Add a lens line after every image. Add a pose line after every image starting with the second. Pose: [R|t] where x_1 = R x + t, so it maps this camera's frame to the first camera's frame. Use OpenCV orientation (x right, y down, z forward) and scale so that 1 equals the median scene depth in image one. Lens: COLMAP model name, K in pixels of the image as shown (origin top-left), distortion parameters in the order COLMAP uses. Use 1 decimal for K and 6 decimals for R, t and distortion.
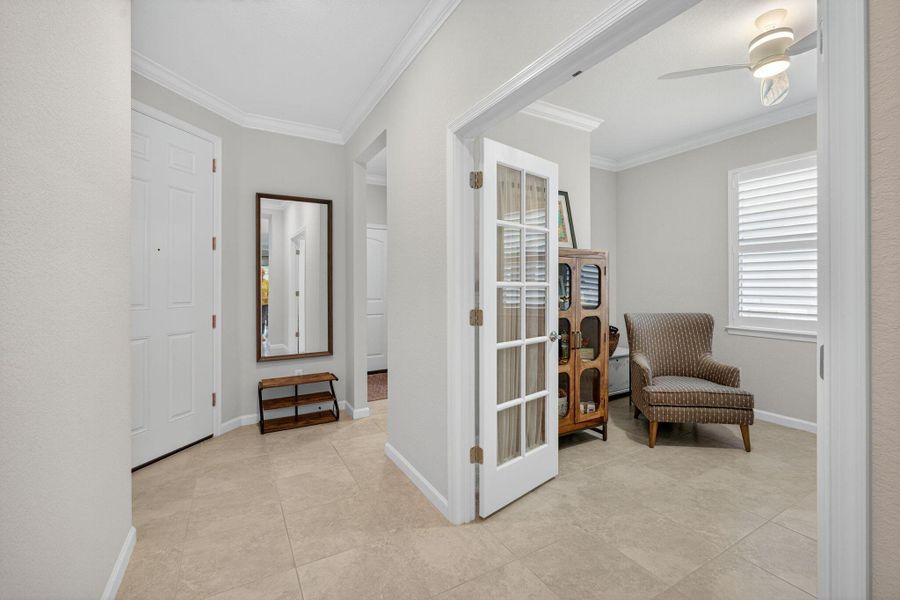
lens RADIAL K [[374.3, 0, 452.3], [0, 374.3, 286.7], [0, 0, 1]] dist [-0.018719, 0.000003]
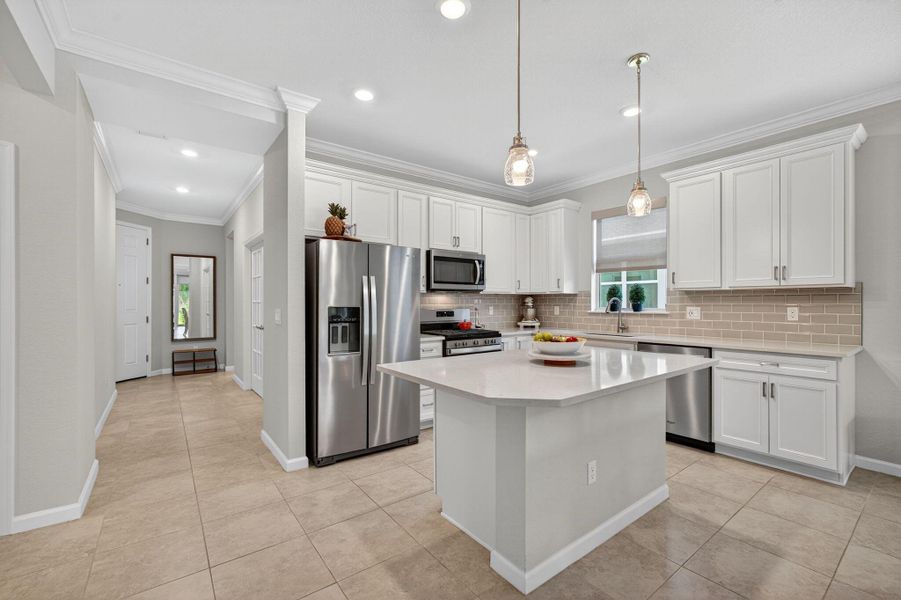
lens RADIAL K [[391.9, 0, 451.7], [0, 391.9, 302.5], [0, 0, 1]] dist [0.000914, 0.000306]
pose [[0.994625, 0.001299, 0.103537, 0.695513], [-0.001088, 0.999997, -0.002093, 0.002306], [-0.103539, 0.001970, 0.994623, -1.149095]]
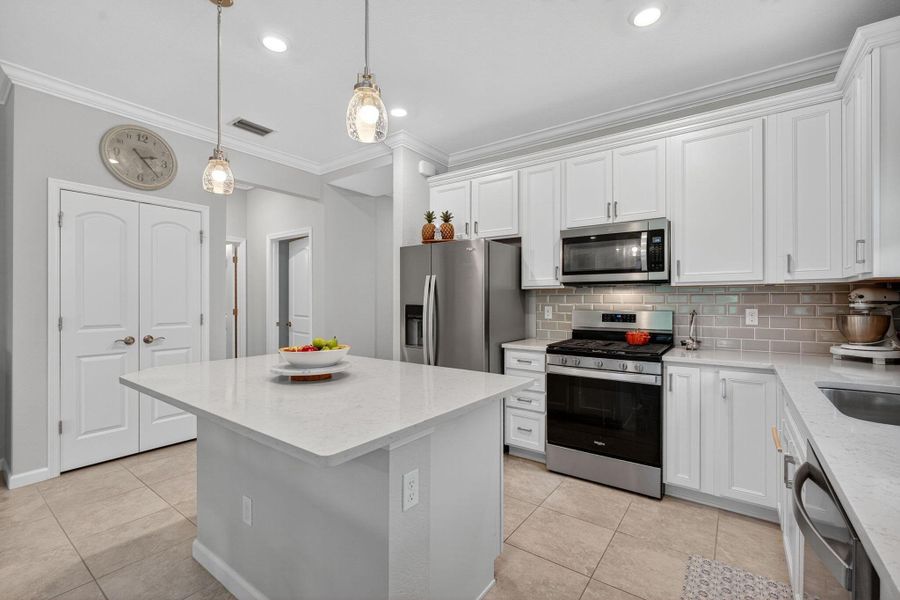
lens RADIAL K [[384.0, 0, 450.0], [0, 384.0, 300.0], [0, 0, 1]] dist [-0.001556, -0.000161]
pose [[0.396914, 0.000463, -0.917856, 1.462863], [-0.000344, 1.000000, 0.000356, -0.003447], [0.917856, 0.000174, 0.396914, -0.515869]]
